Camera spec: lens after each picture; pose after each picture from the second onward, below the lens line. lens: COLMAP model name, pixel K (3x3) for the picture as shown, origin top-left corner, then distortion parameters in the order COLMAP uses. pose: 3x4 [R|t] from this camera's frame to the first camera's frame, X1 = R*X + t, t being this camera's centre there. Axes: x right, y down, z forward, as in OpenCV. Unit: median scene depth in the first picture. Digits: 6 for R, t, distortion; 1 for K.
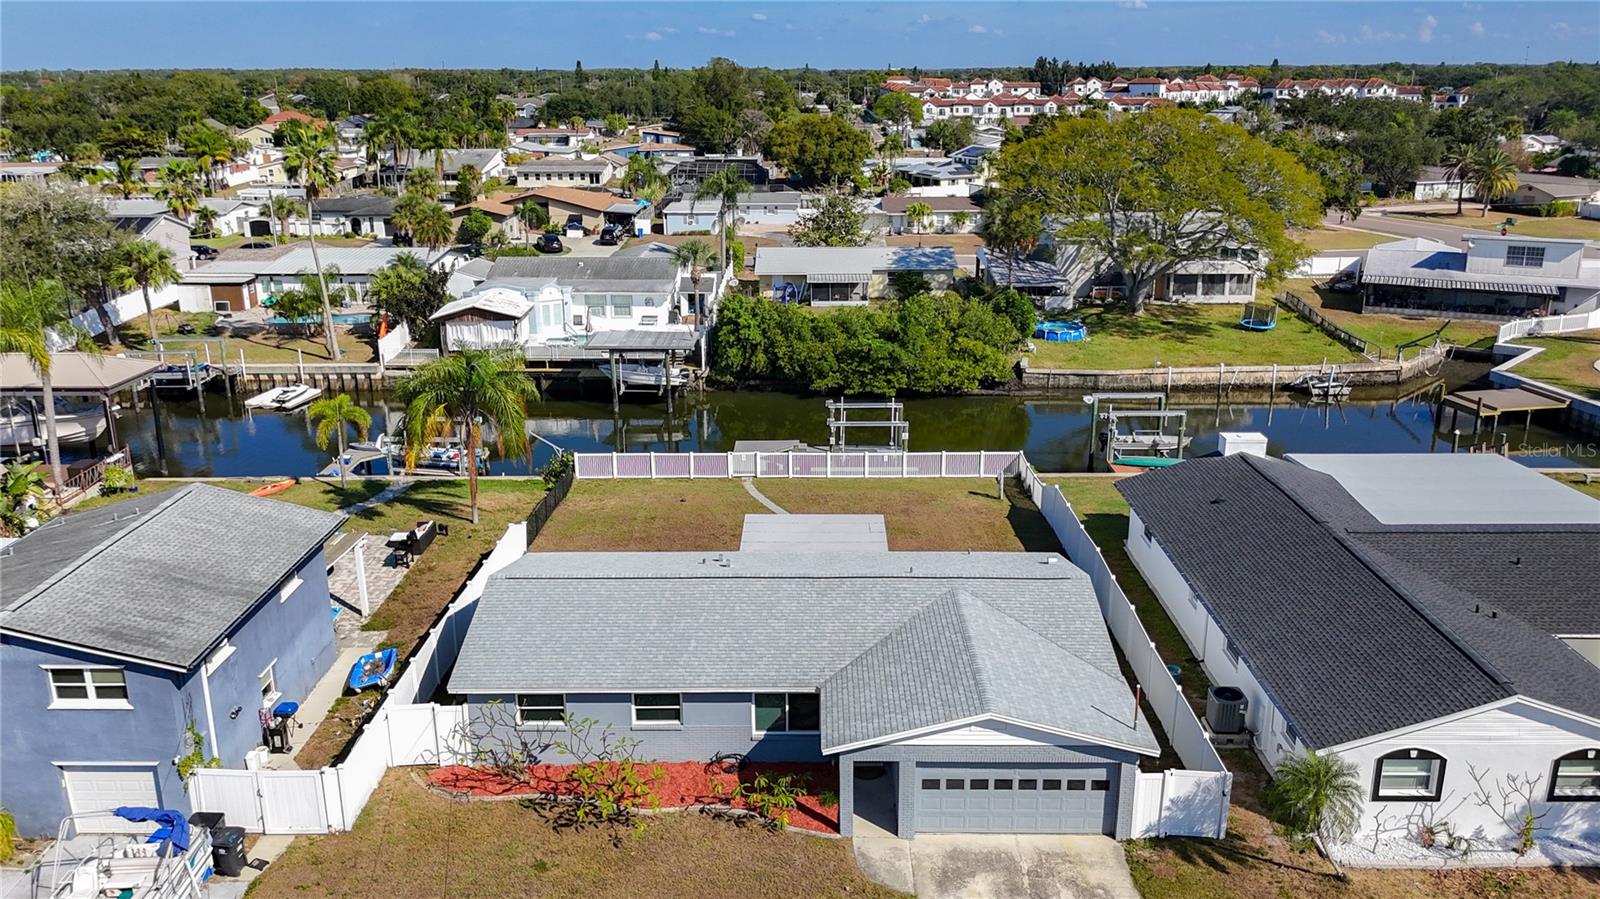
lens RADIAL K [[1201.0, 0, 802.9], [0, 1201.0, 443.4], [0, 0, 1]] dist [0.058206, -0.082154]
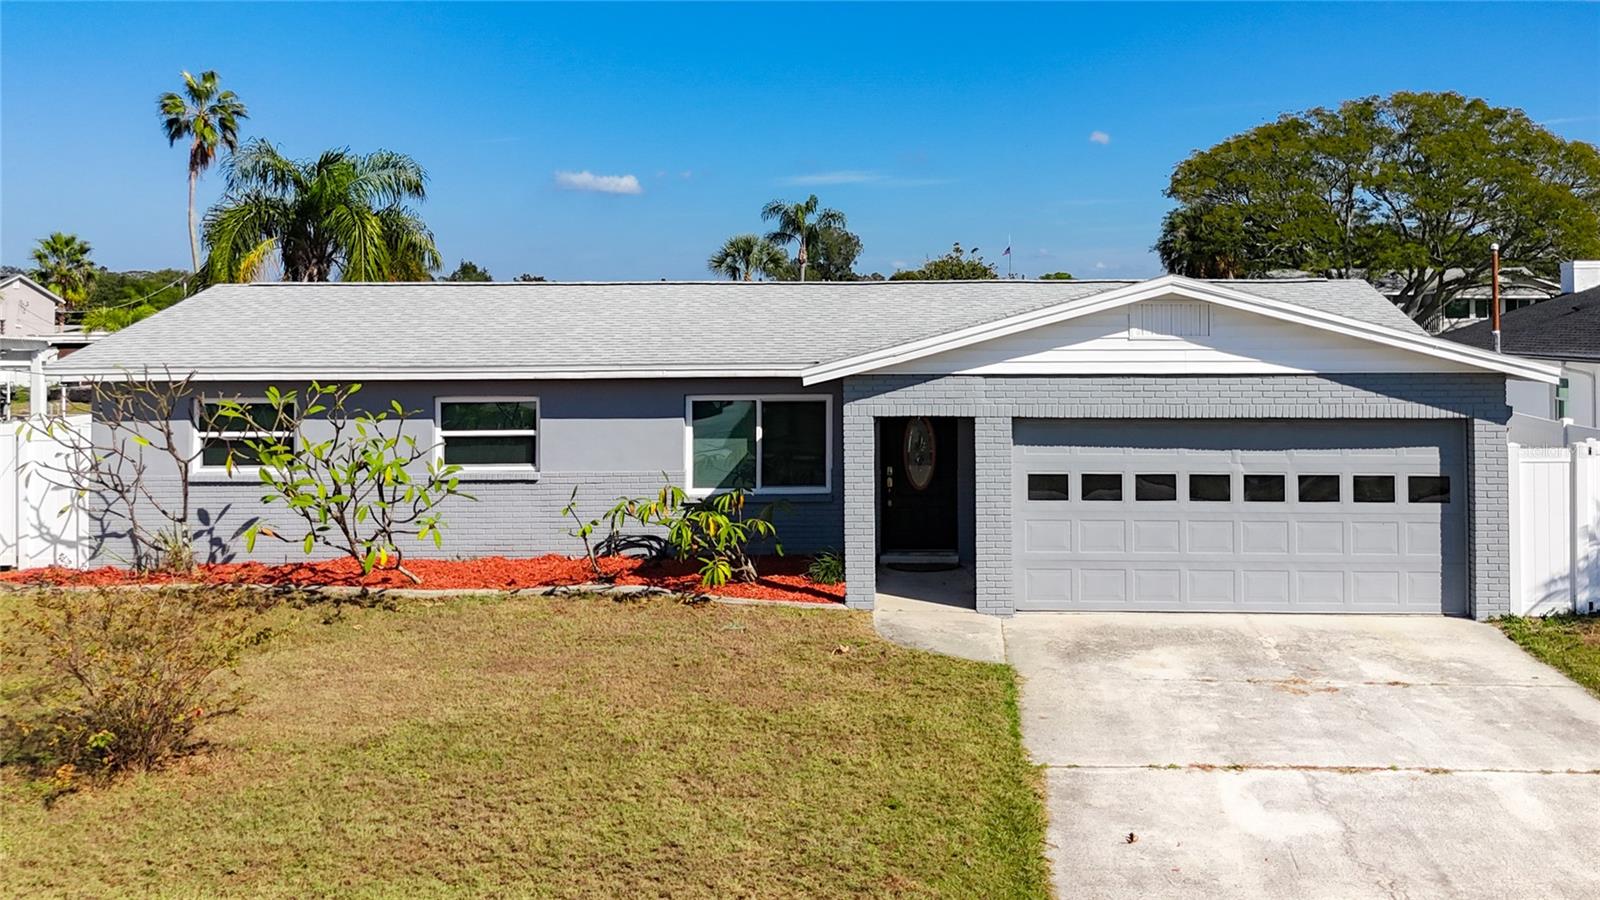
lens RADIAL K [[1201.0, 0, 802.9], [0, 1201.0, 443.9], [0, 0, 1]] dist [0.058206, -0.082154]
pose [[0.999989, 0.002191, 0.004039, 0.013543], [-0.000882, 0.954146, -0.299340, 0.400825], [-0.004509, 0.299333, 0.954138, 0.569381]]
